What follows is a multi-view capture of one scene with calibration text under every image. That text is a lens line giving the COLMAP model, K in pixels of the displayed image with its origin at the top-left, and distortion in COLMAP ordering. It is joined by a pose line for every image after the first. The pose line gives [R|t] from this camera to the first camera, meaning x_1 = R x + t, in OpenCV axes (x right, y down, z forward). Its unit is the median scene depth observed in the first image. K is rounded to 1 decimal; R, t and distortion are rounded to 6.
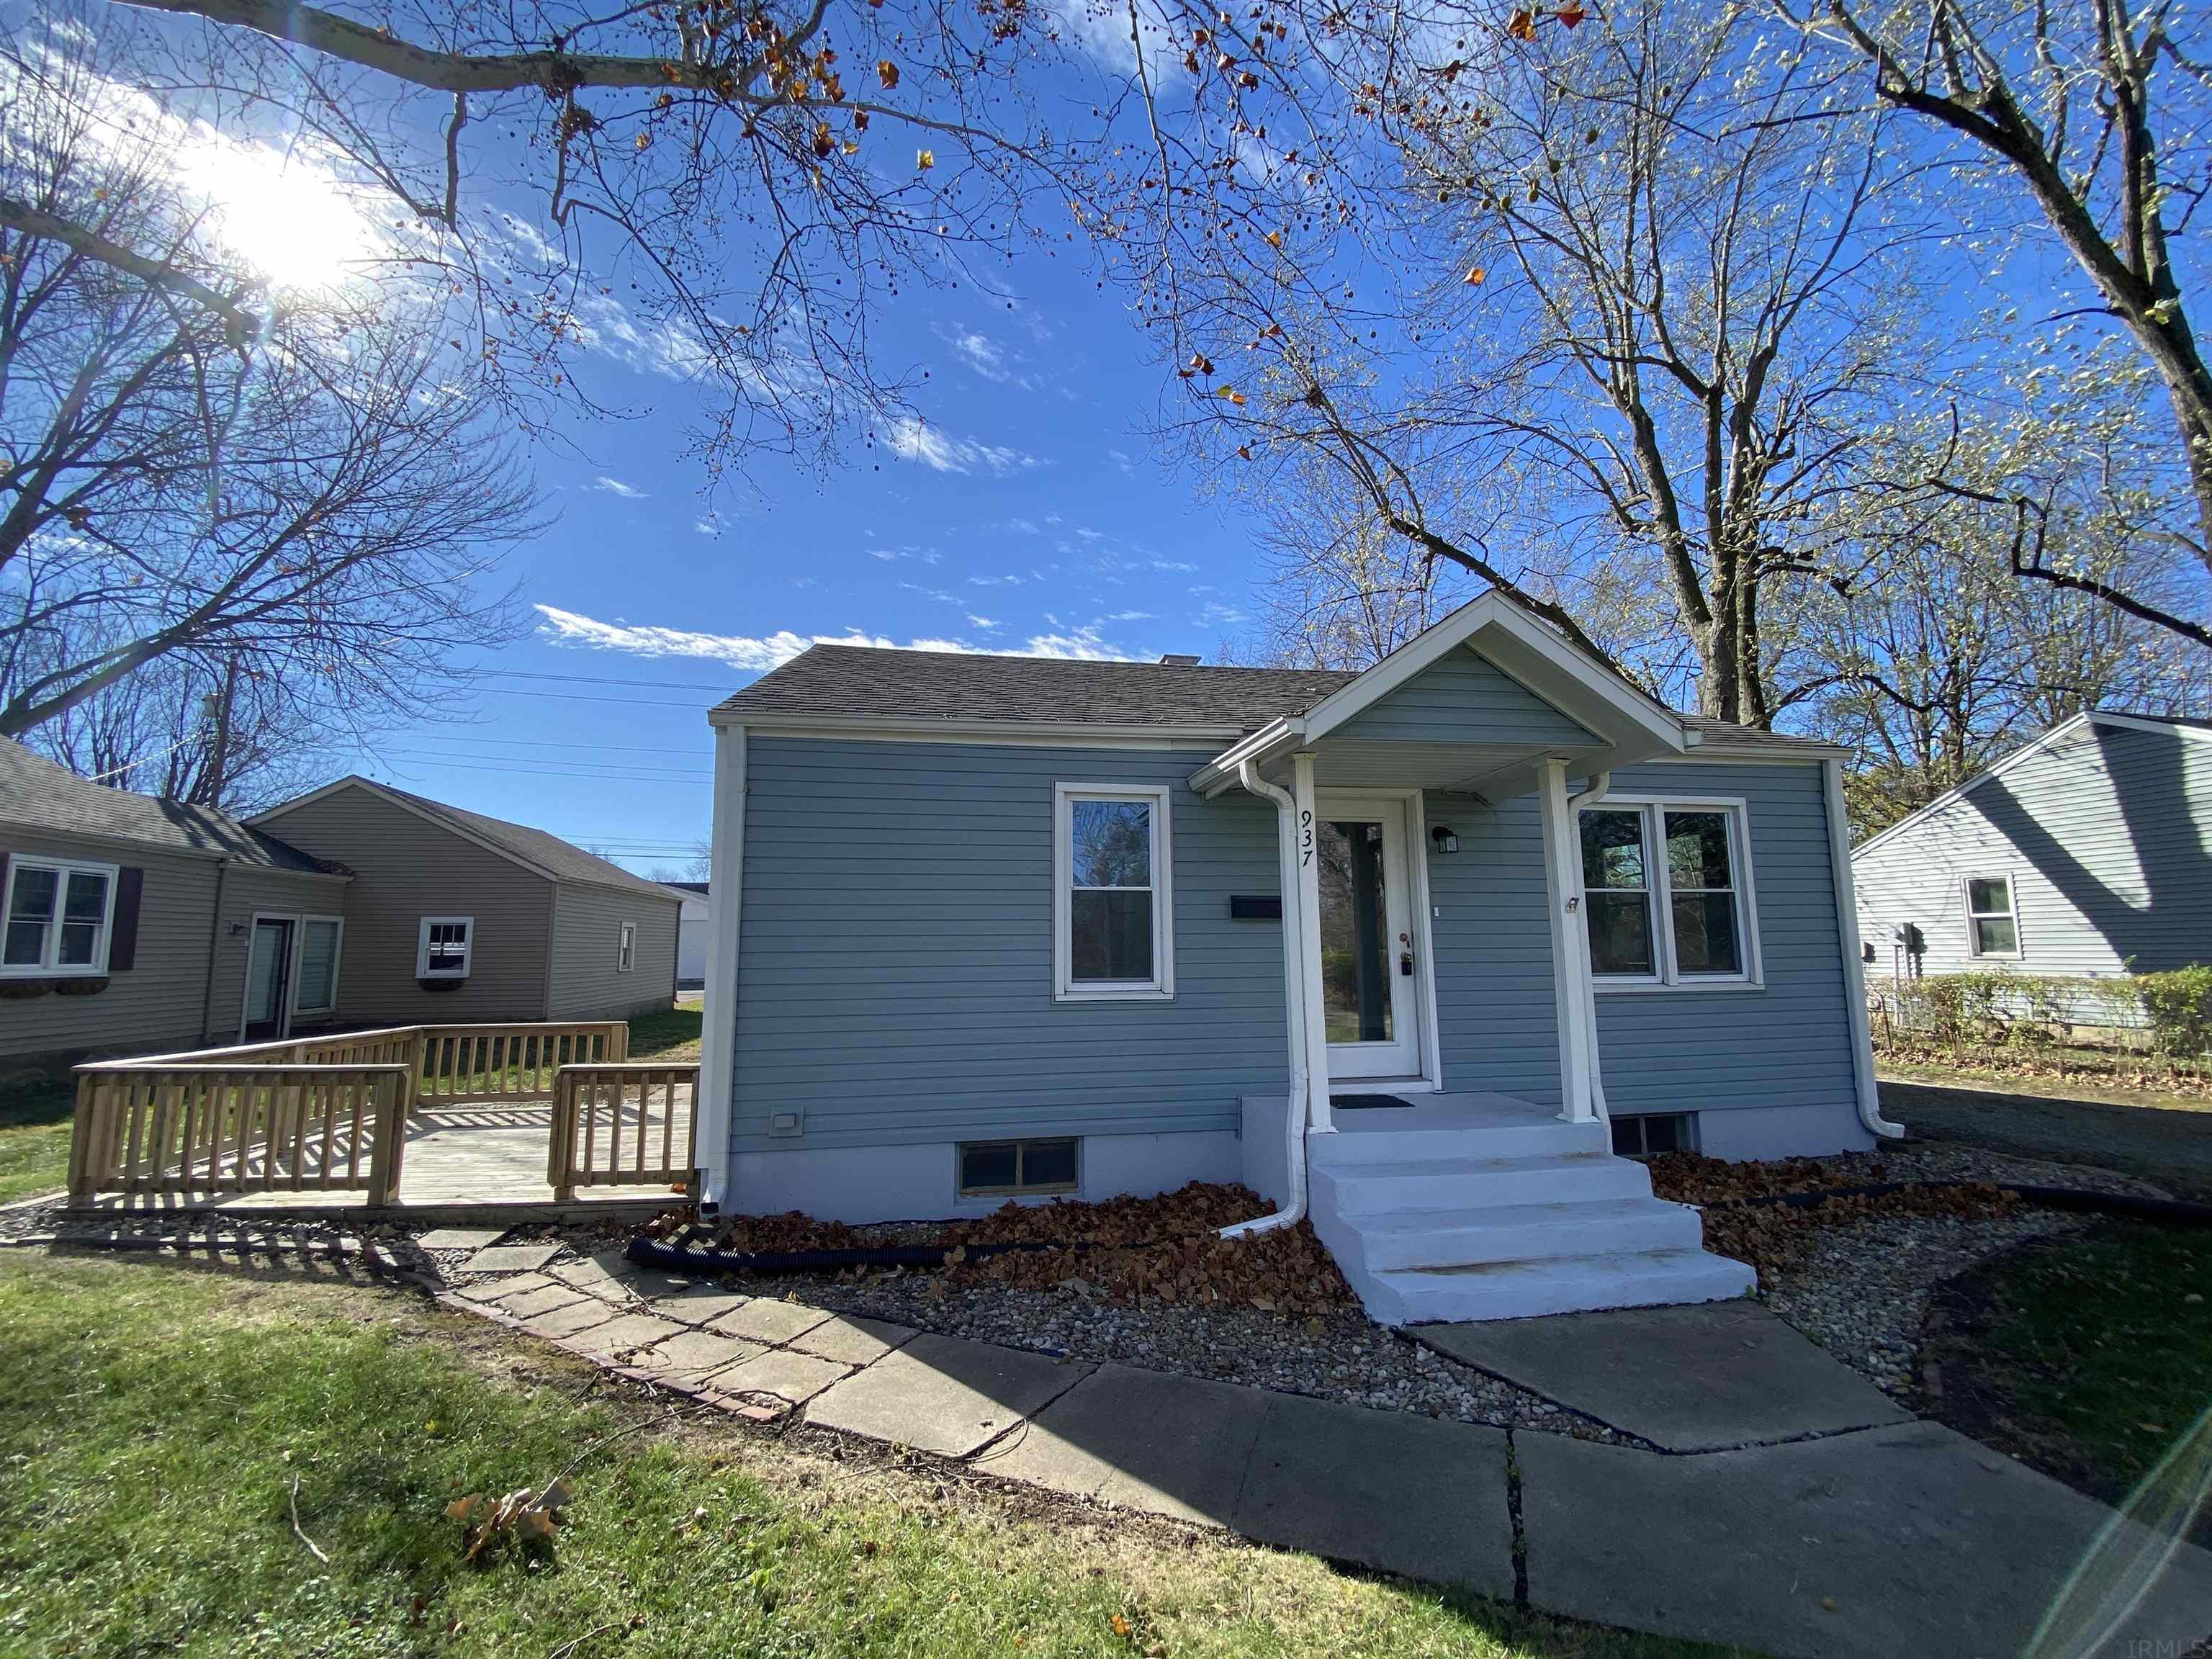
lens RADIAL K [[889.7, 0, 1079.0], [0, 889.7, 832.3], [0, 0, 1]] dist [0.040127, -0.021364]
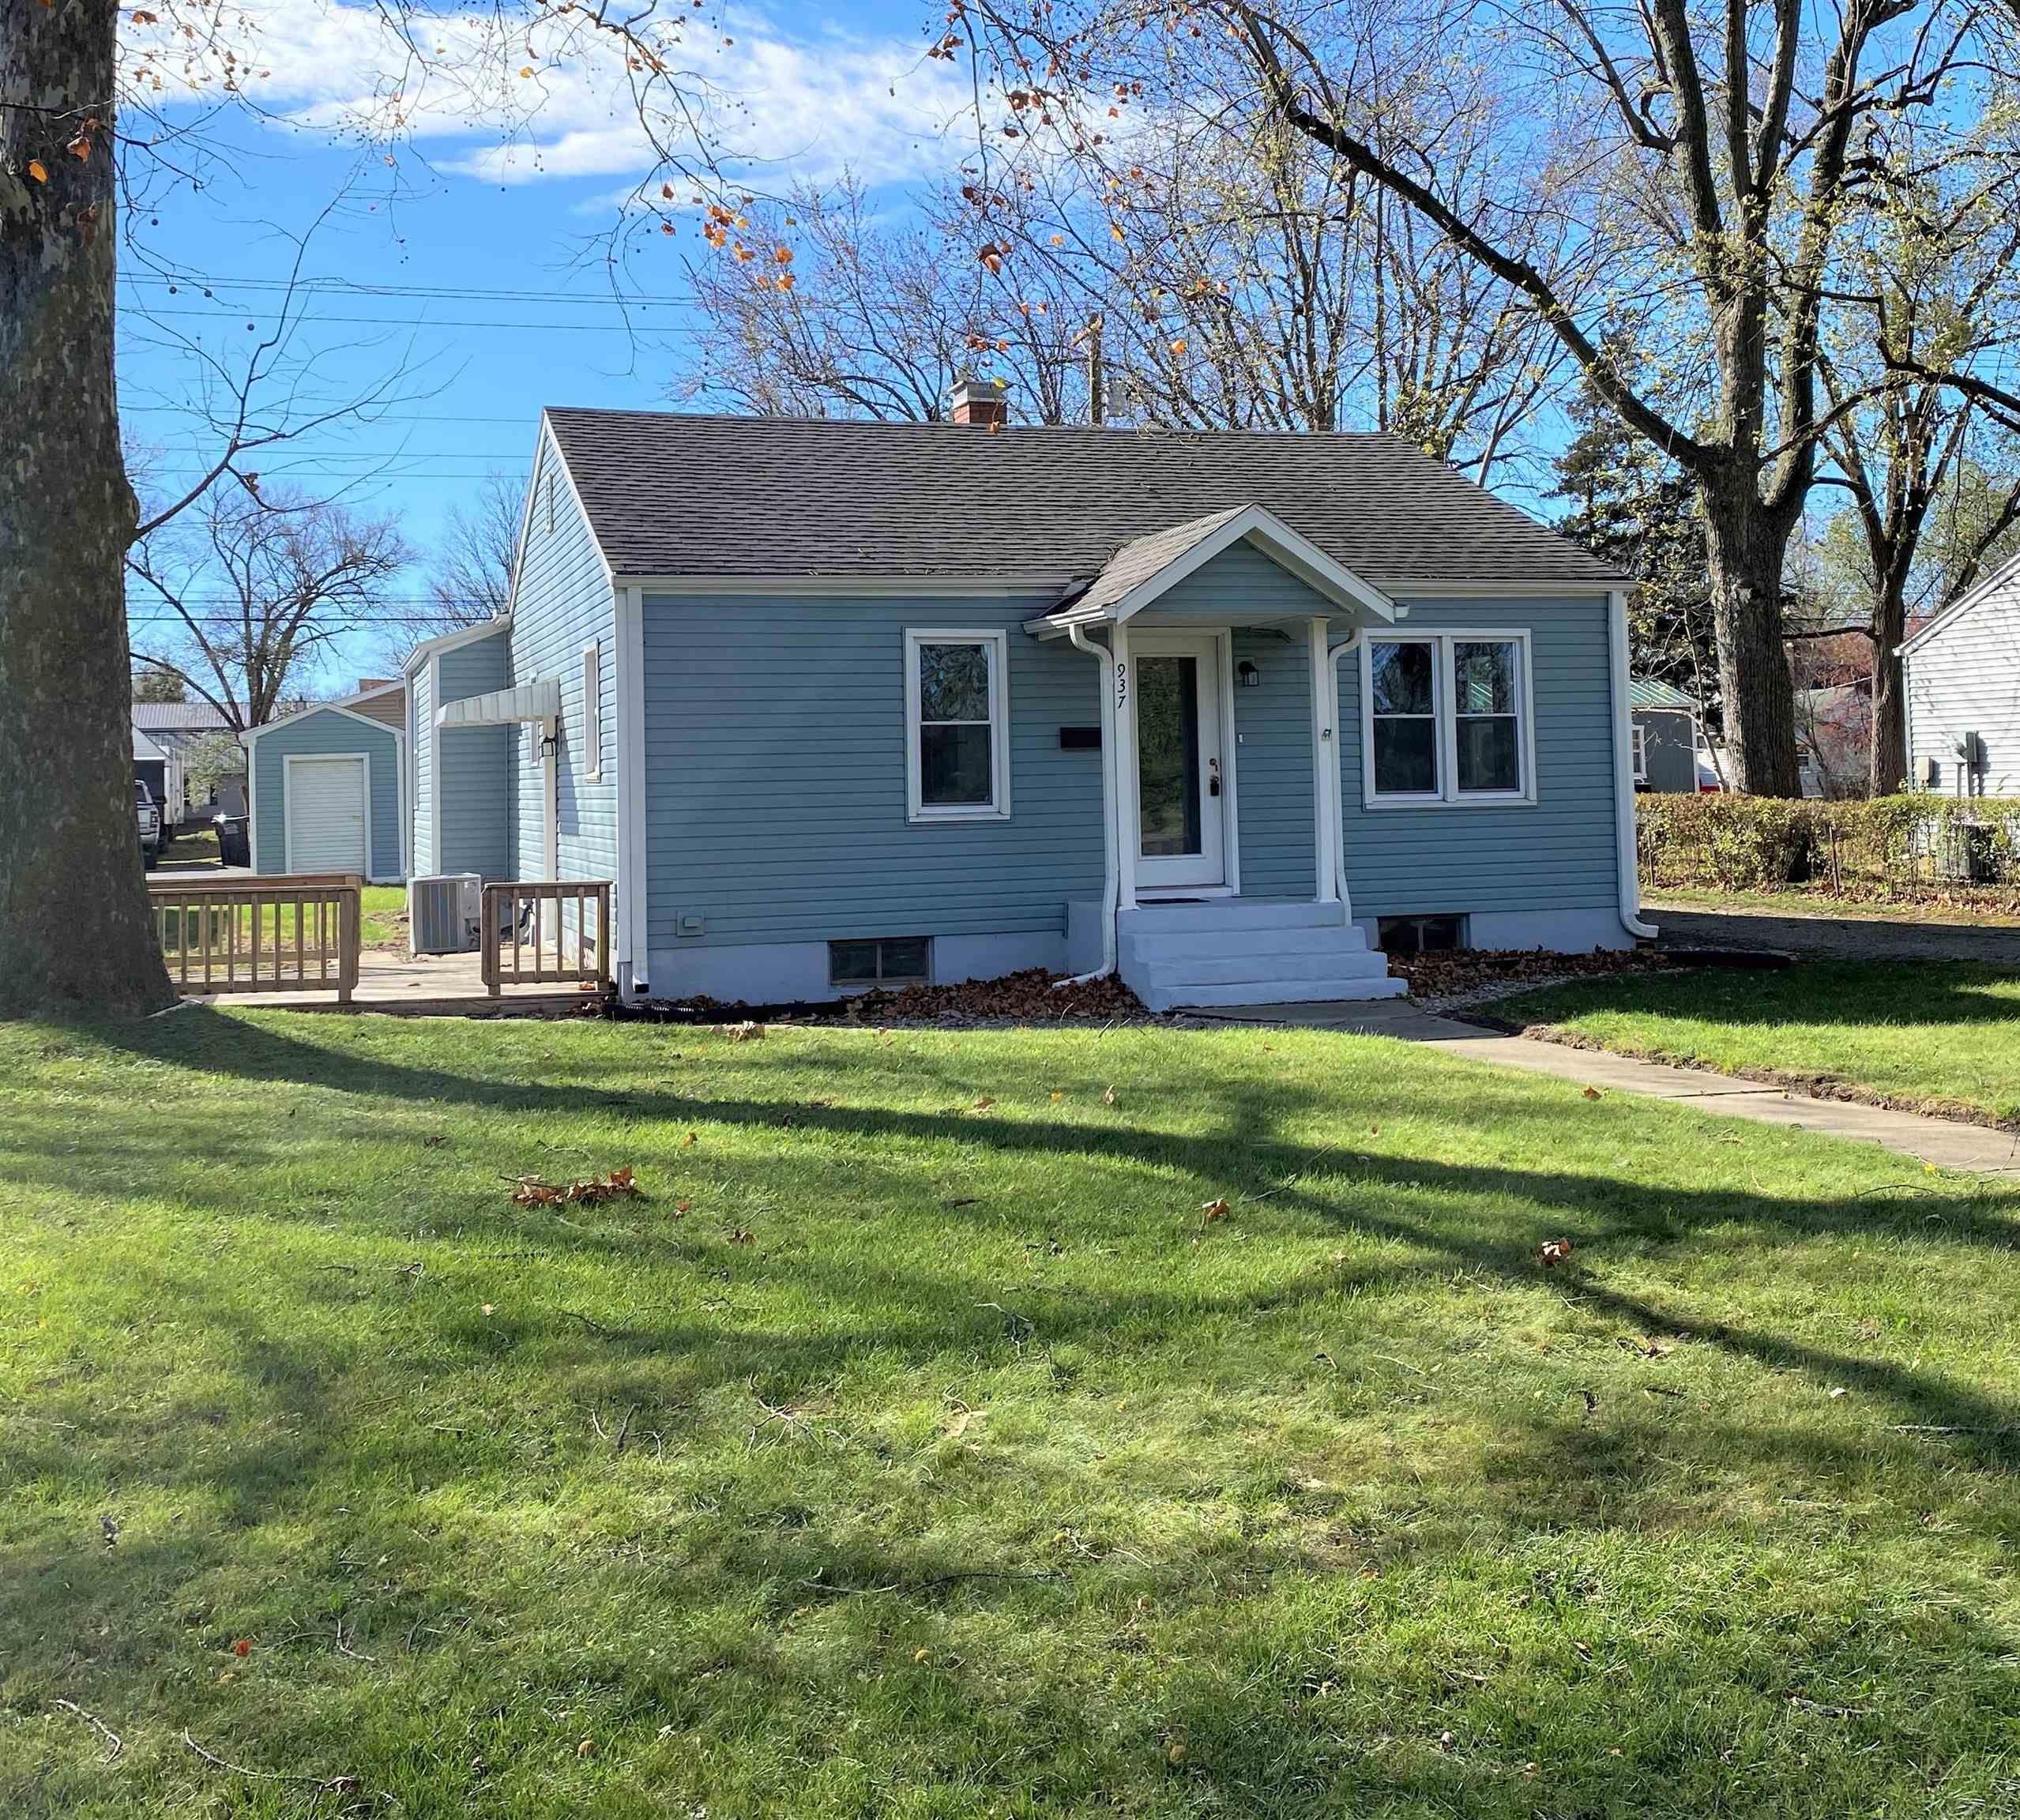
lens RADIAL K [[3192.7, 0, 1010.3], [0, 3192.7, 909.8], [0, 0, 1]] dist [-0.171505, 0.016780]
pose [[0.986151, -0.022315, 0.164339, -0.559793], [-0.003982, 0.987435, 0.157978, -0.338631], [-0.165800, -0.156445, 0.973671, -2.952457]]
